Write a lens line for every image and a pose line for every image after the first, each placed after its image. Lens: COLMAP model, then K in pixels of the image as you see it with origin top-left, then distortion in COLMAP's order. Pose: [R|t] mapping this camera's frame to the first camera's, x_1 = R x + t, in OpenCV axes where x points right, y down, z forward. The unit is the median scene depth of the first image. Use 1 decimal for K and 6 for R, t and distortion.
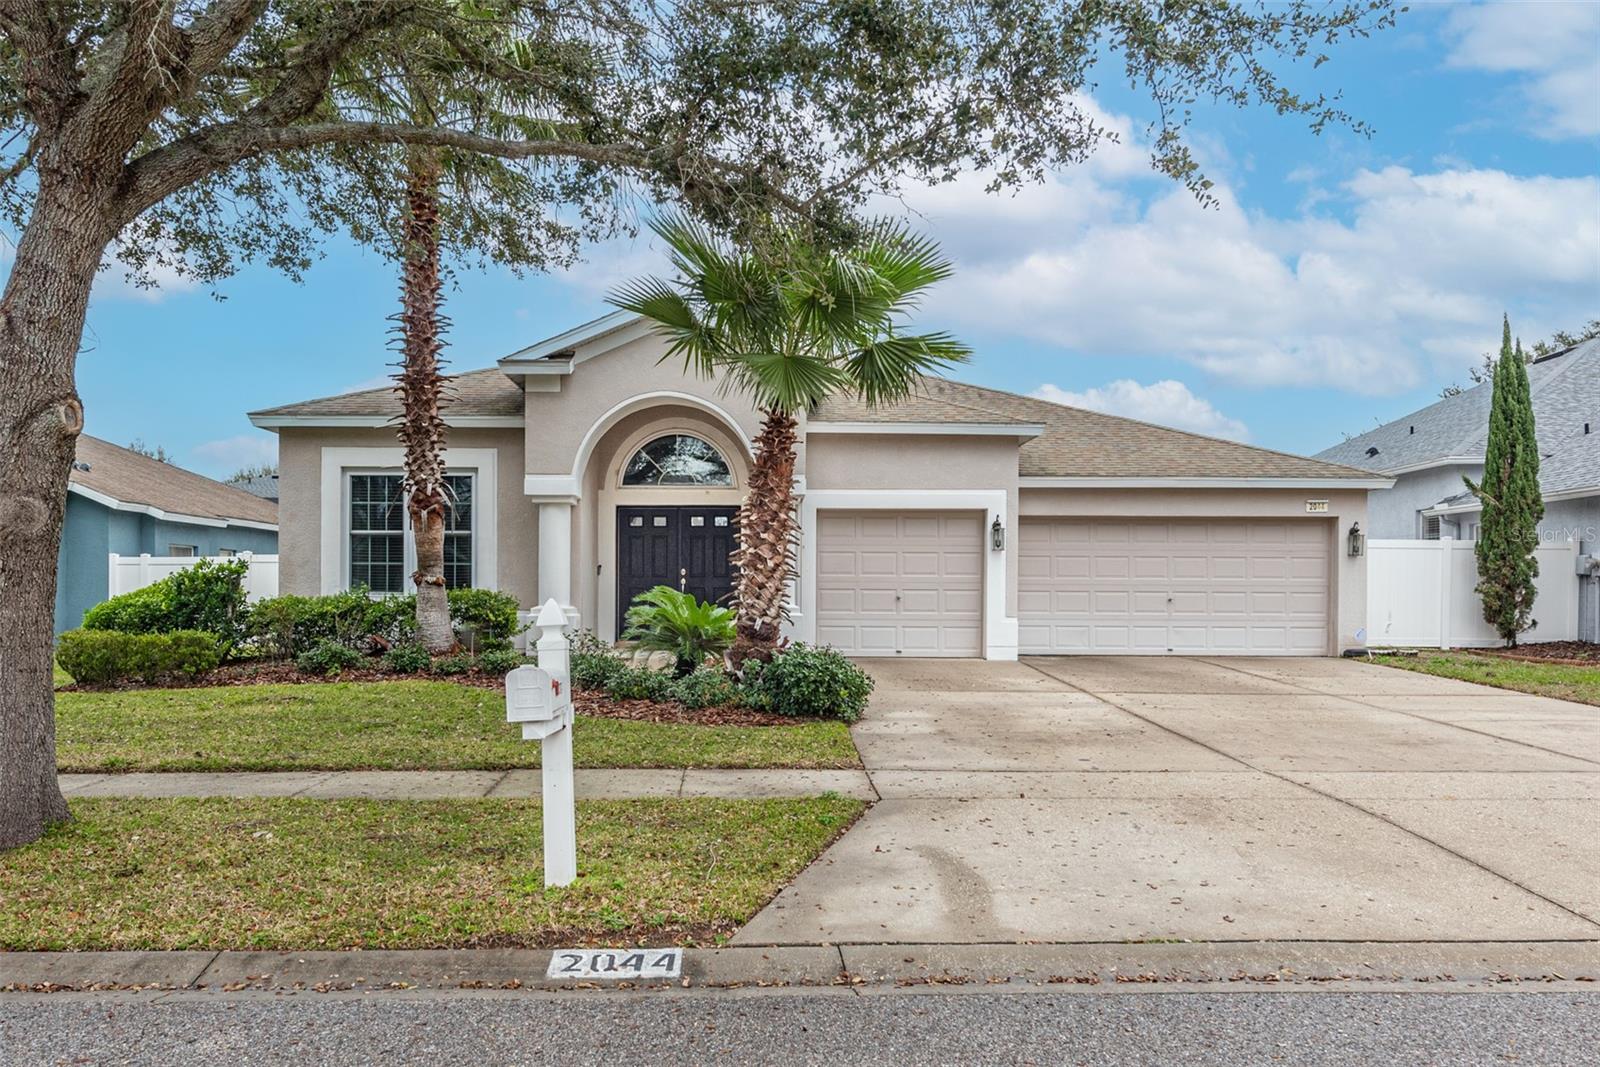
lens RADIAL K [[1179.6, 0, 795.7], [0, 1179.6, 528.3], [0, 0, 1]] dist [0.002299, 0.002305]
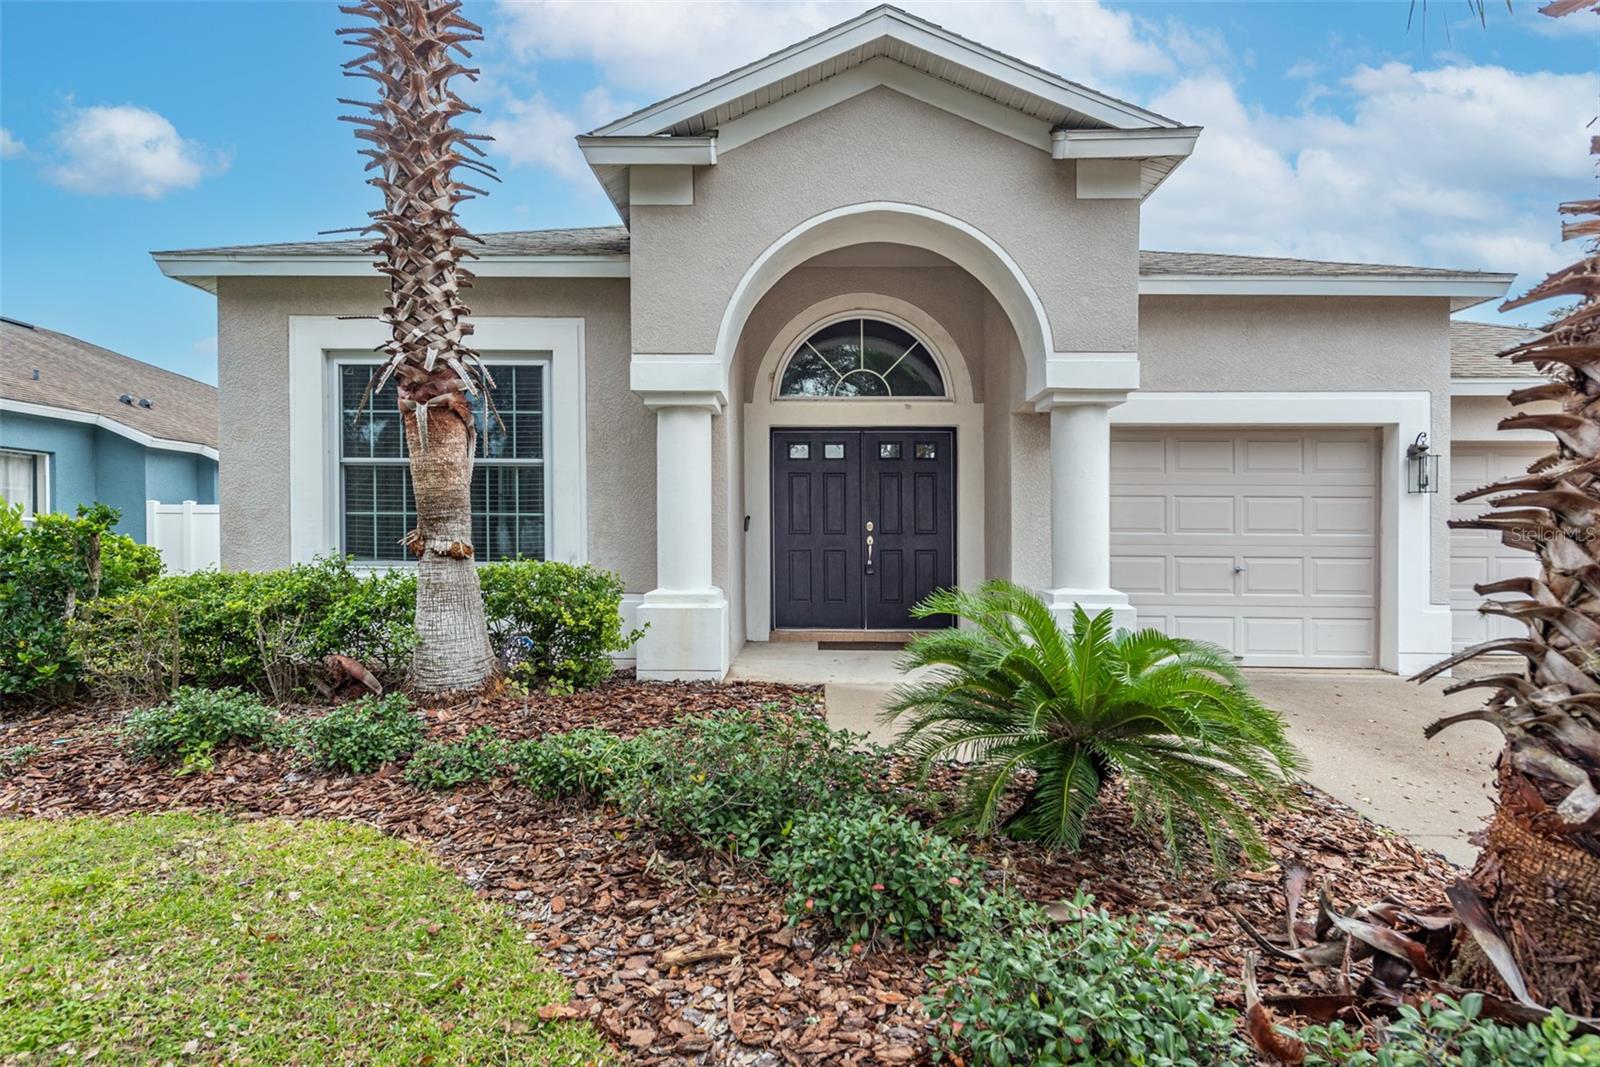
lens RADIAL K [[939.4, 0, 808.7], [0, 939.4, 539.4], [0, 0, 1]] dist [0.019231, 0.000321]
pose [[0.998894, 0.002848, -0.046937, -0.120617], [-0.000092, 0.998281, 0.058612, 0.015180], [0.047023, -0.058542, 0.997177, 0.538637]]
